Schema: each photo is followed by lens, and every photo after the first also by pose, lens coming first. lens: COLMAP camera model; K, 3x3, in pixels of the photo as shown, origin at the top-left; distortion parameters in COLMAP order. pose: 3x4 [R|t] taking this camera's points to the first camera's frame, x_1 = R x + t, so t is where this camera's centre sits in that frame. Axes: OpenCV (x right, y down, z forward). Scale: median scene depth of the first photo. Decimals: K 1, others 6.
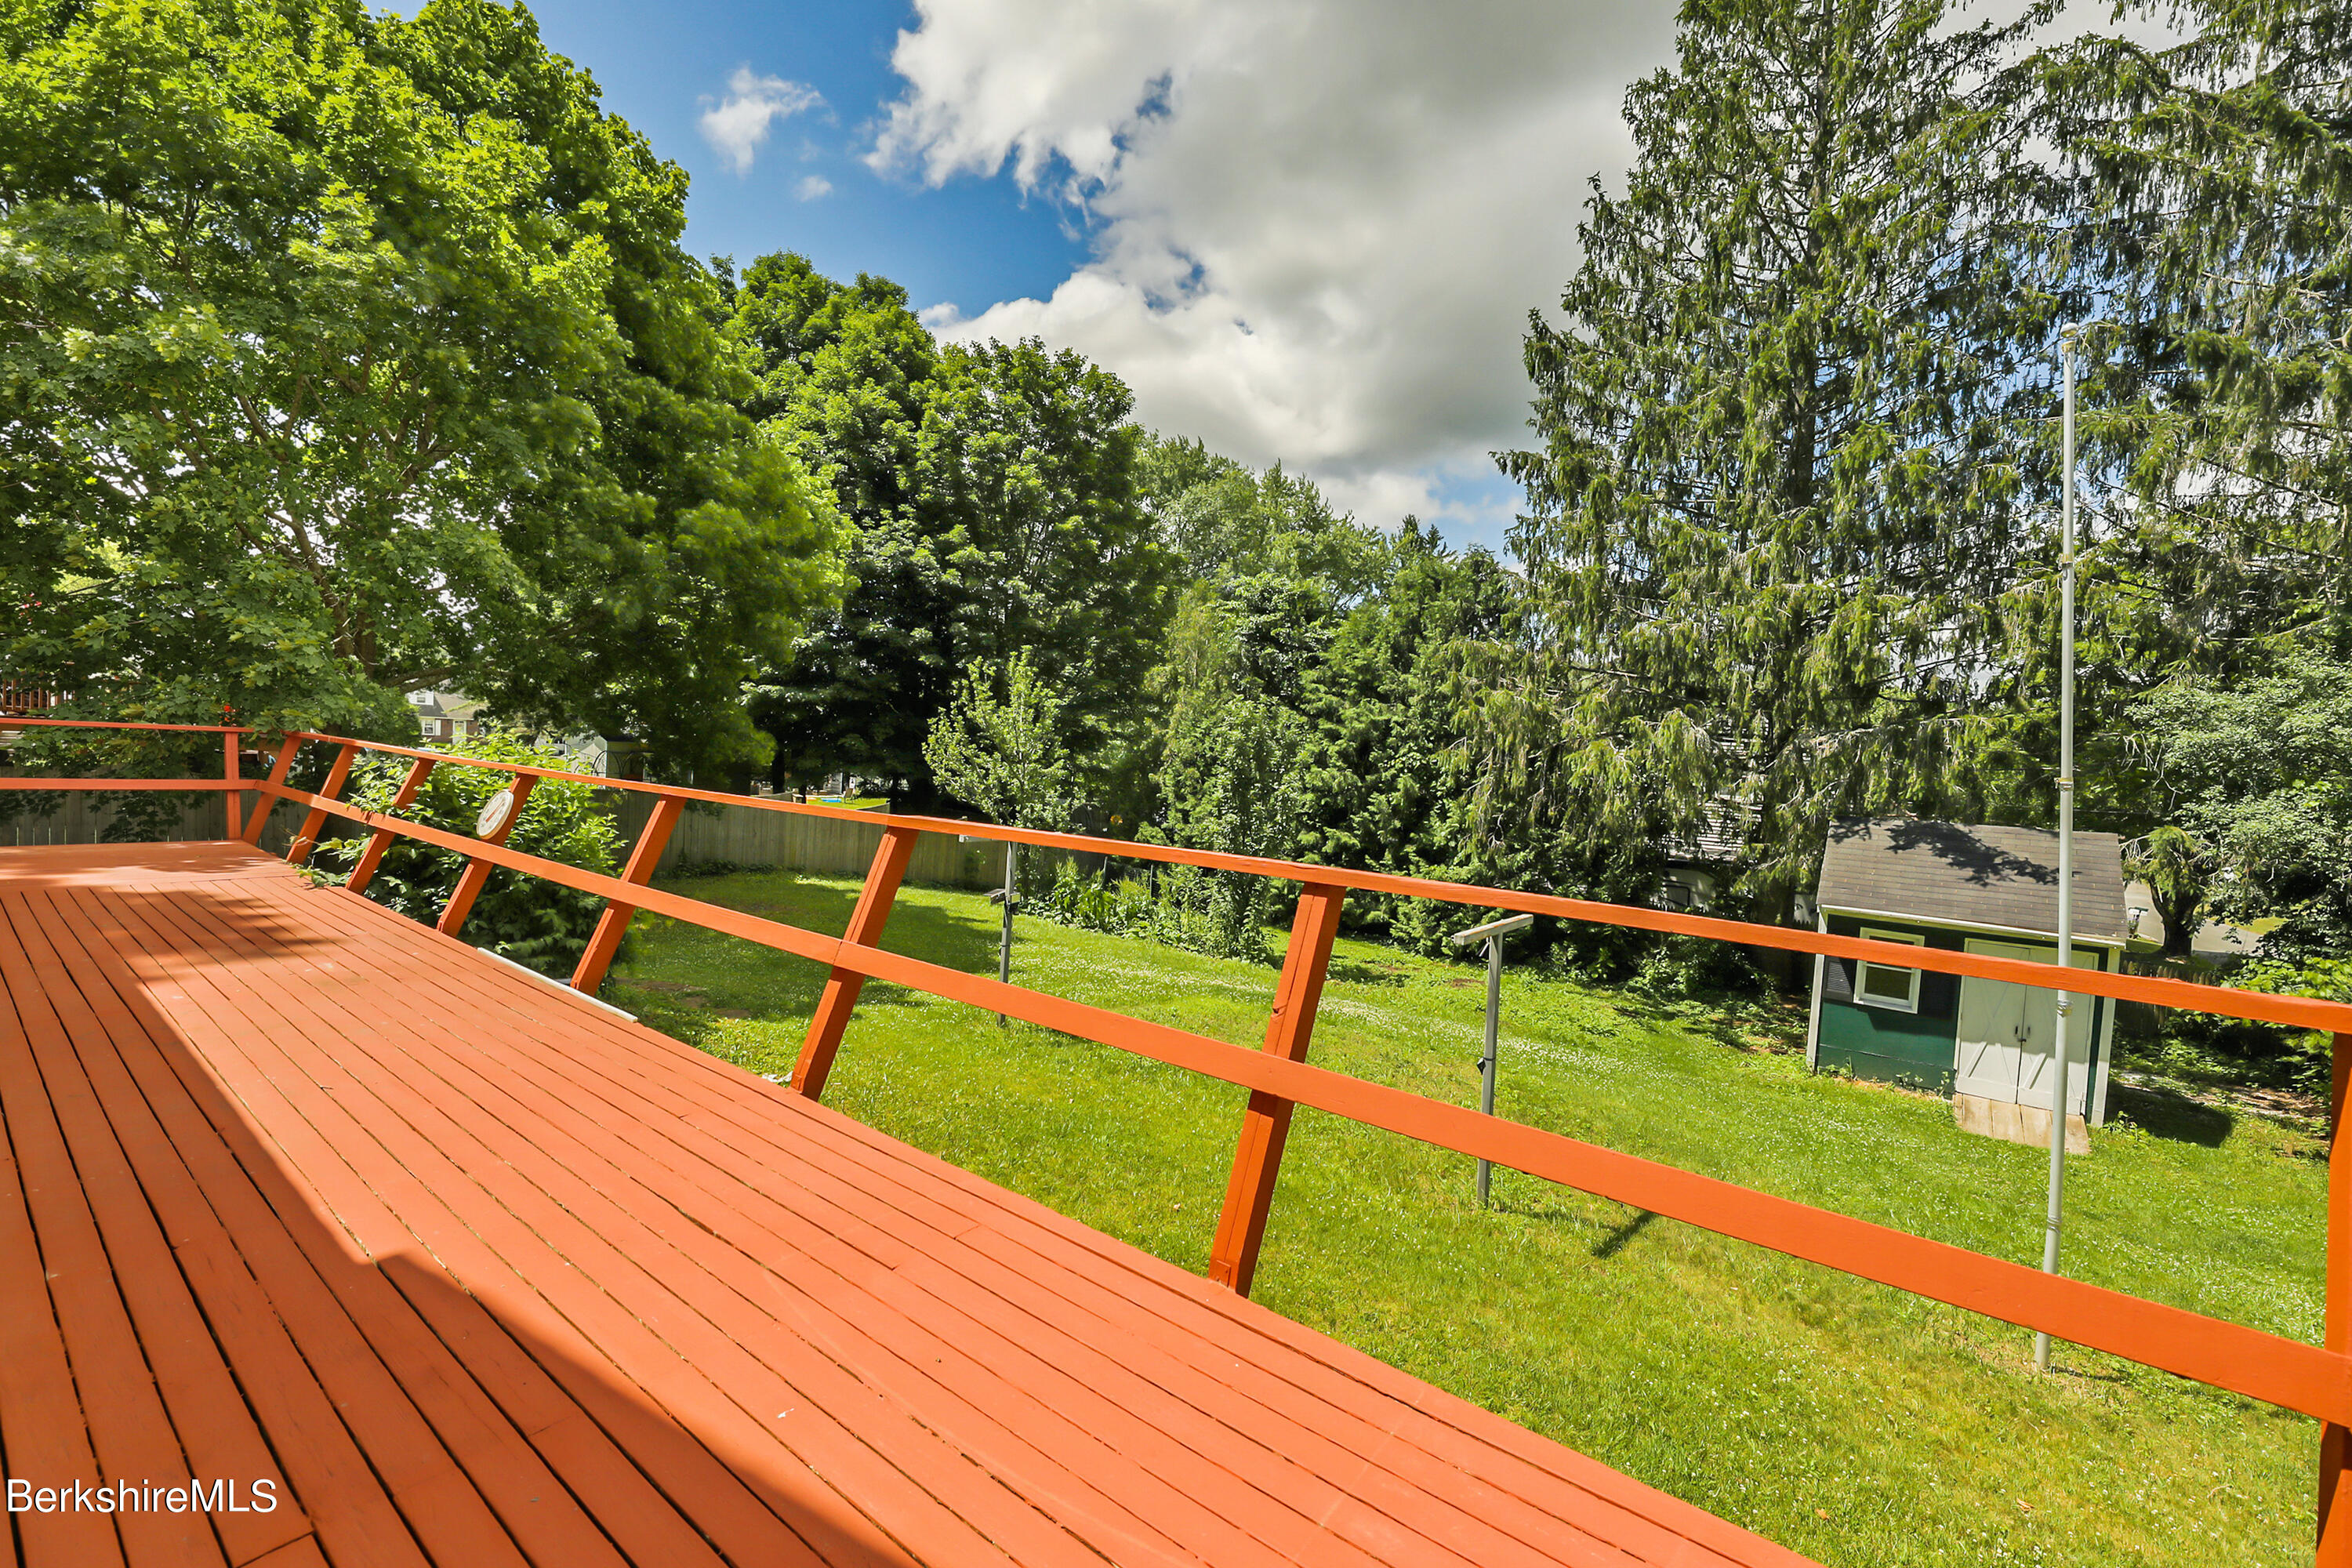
lens RADIAL K [[1002.4, 0, 1175.9], [0, 1002.4, 793.1], [0, 0, 1]] dist [0.008352, -0.001826]
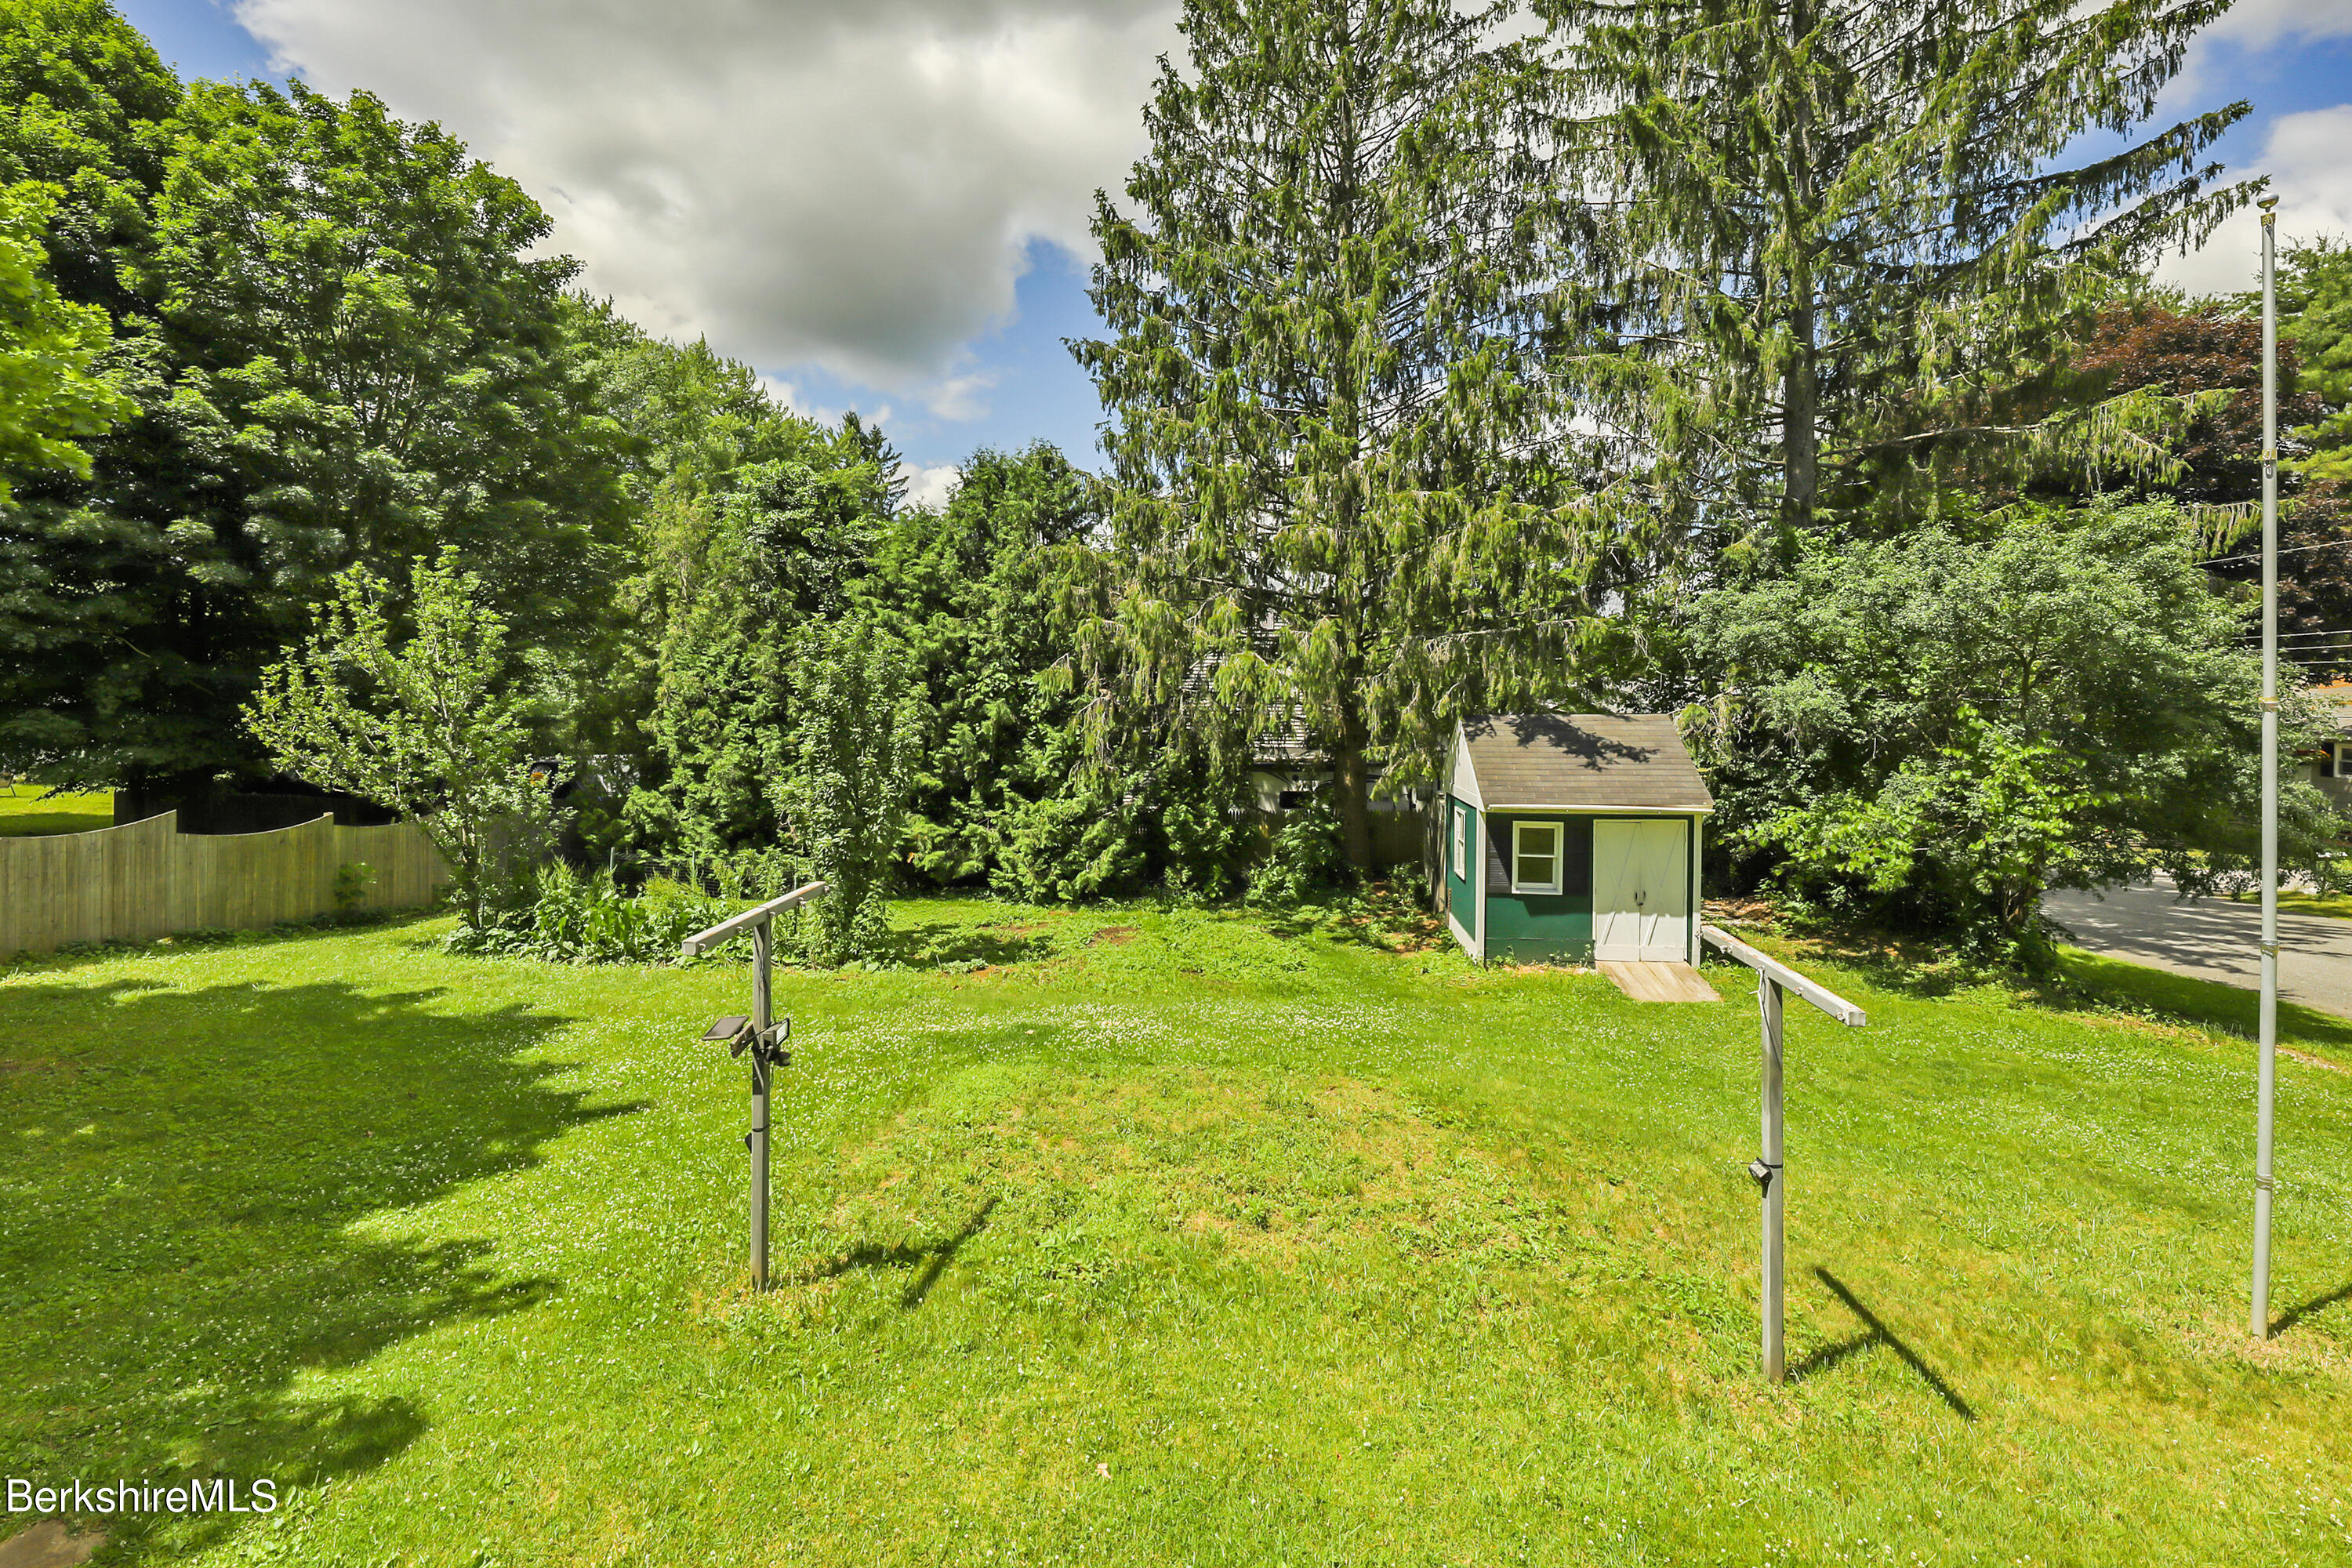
lens RADIAL K [[1002.4, 0, 1167.4], [0, 1002.4, 689.2], [0, 0, 1]] dist [0.008352, -0.001826]
pose [[0.841950, -0.067337, 0.535337, -0.105523], [0.072973, 0.997277, 0.010674, -0.024916], [-0.534598, 0.030078, 0.844571, 0.184803]]
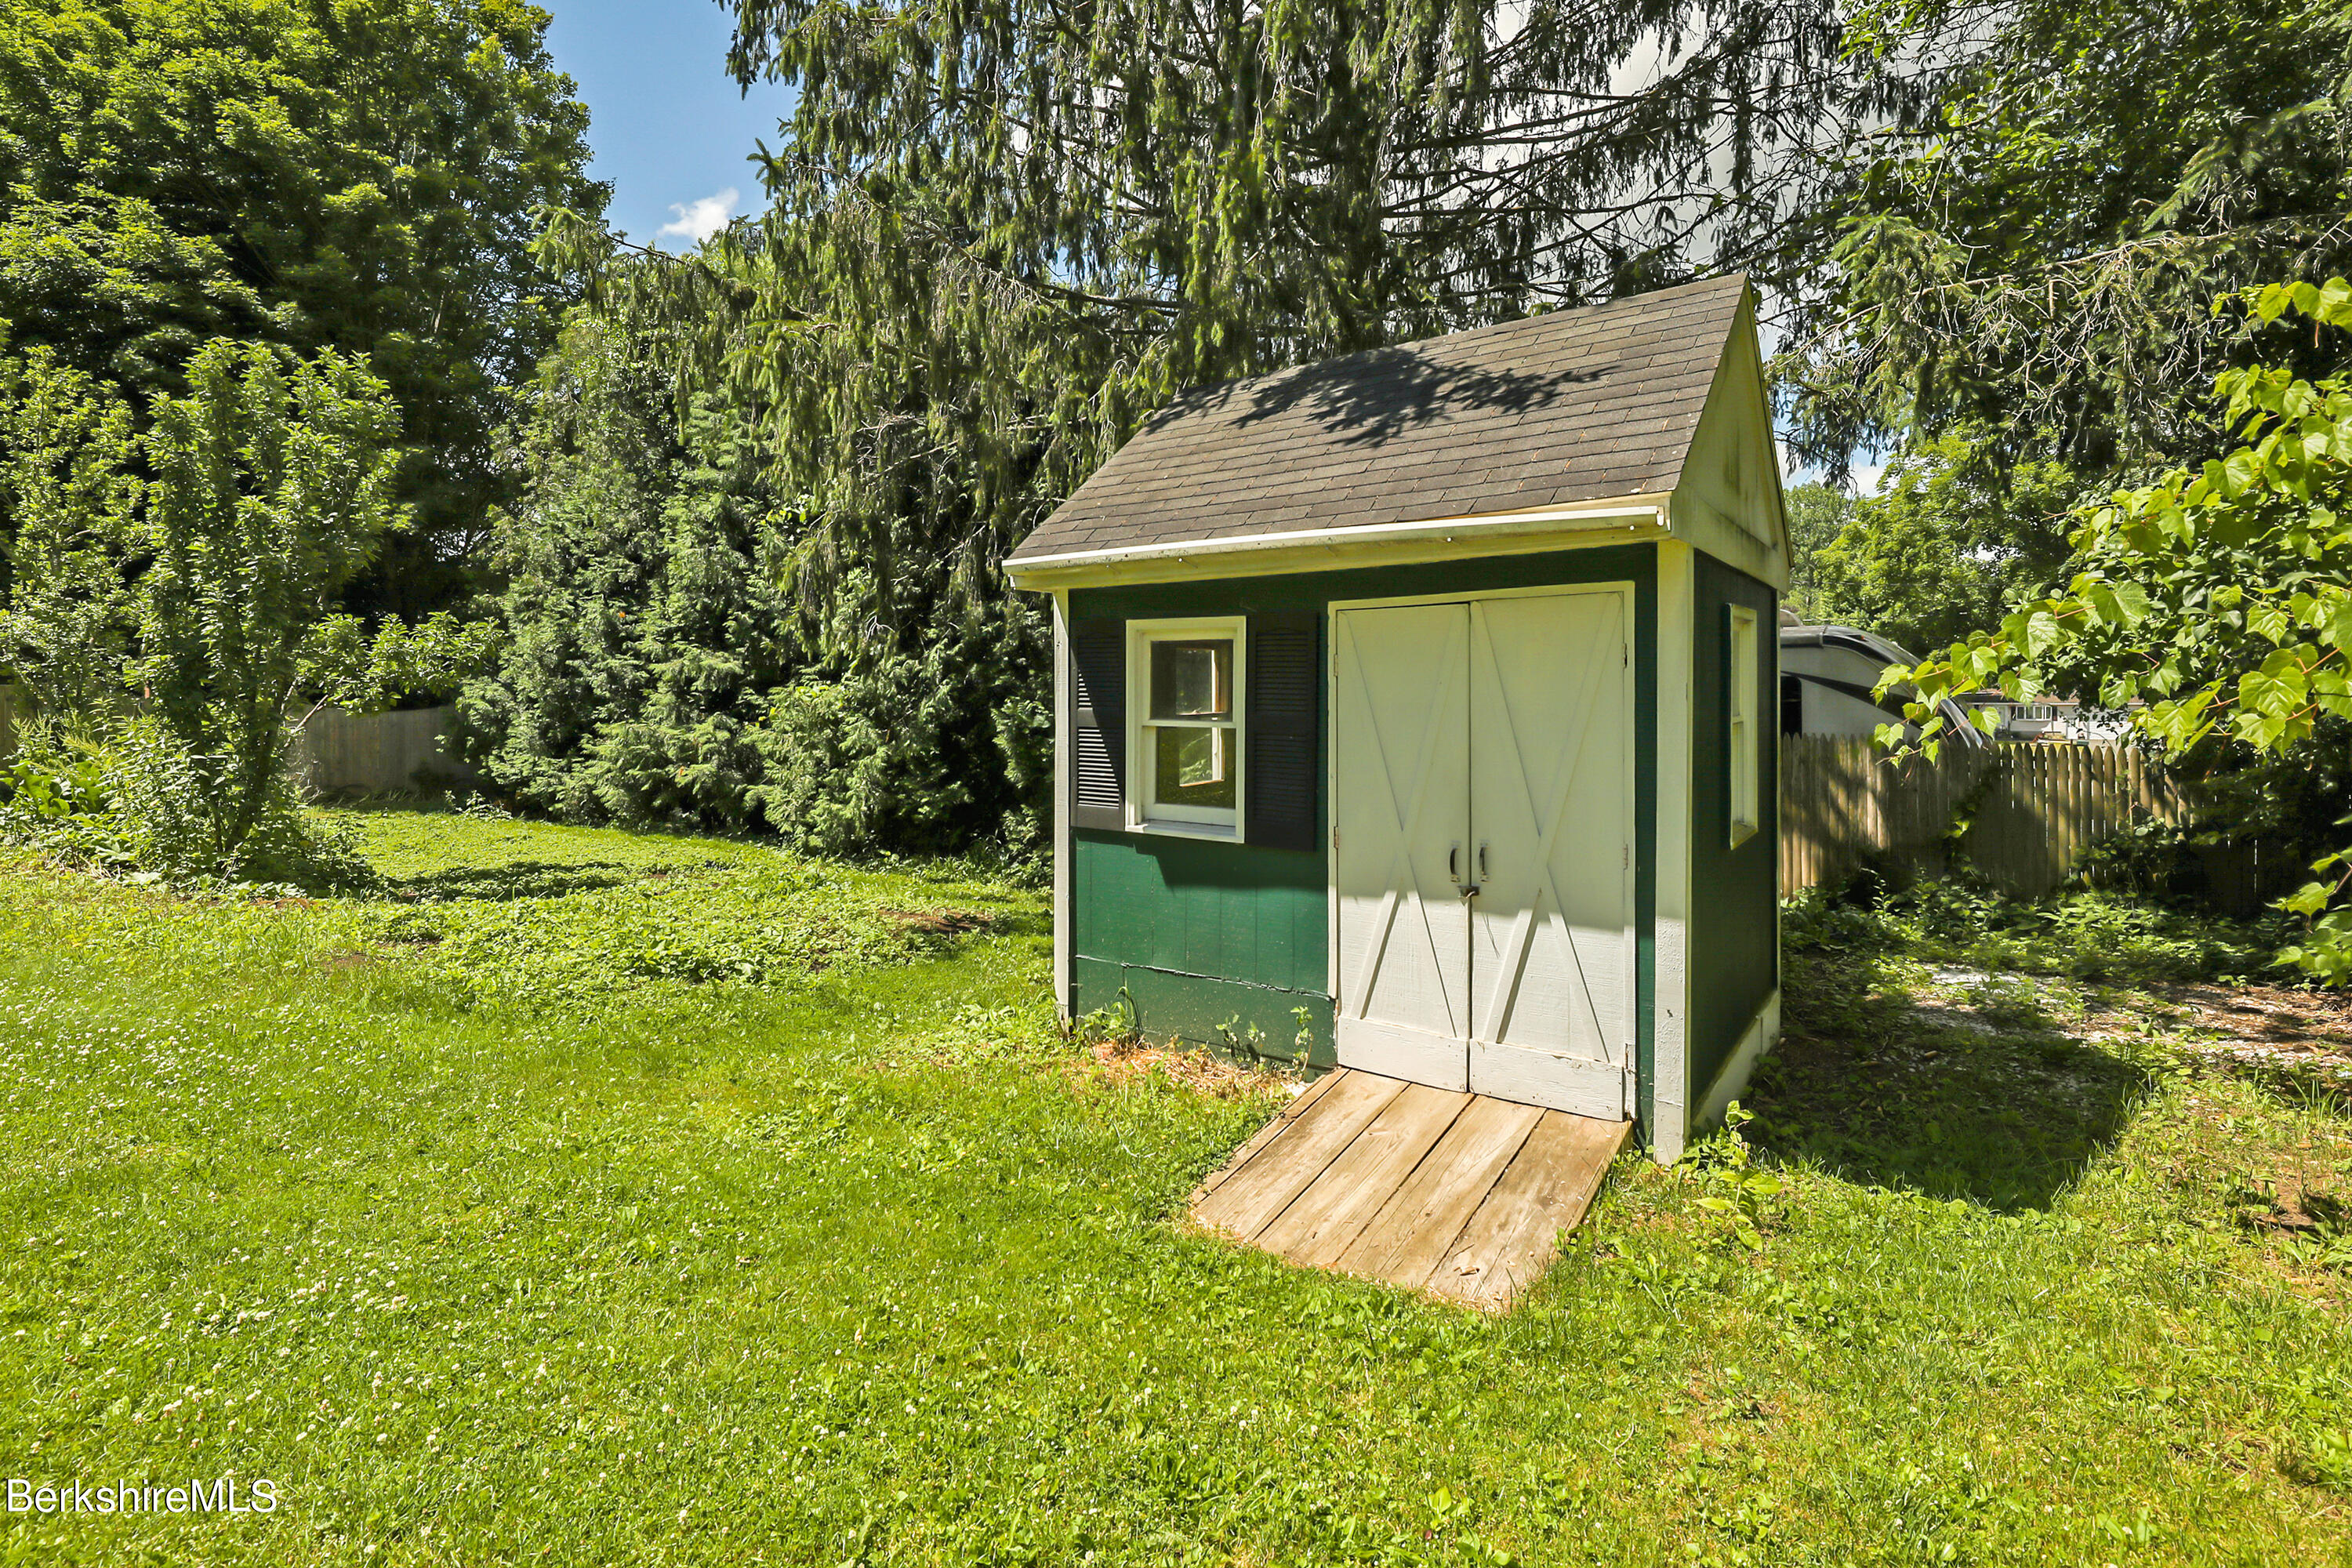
lens RADIAL K [[1116.2, 0, 1165.1], [0, 1116.2, 708.7], [0, 0, 1]] dist [-0.004988, -0.000969]
pose [[0.997754, -0.064488, 0.018126, 0.416765], [0.064966, 0.997519, -0.027118, 0.107465], [-0.016332, 0.028235, 0.999468, 0.364477]]
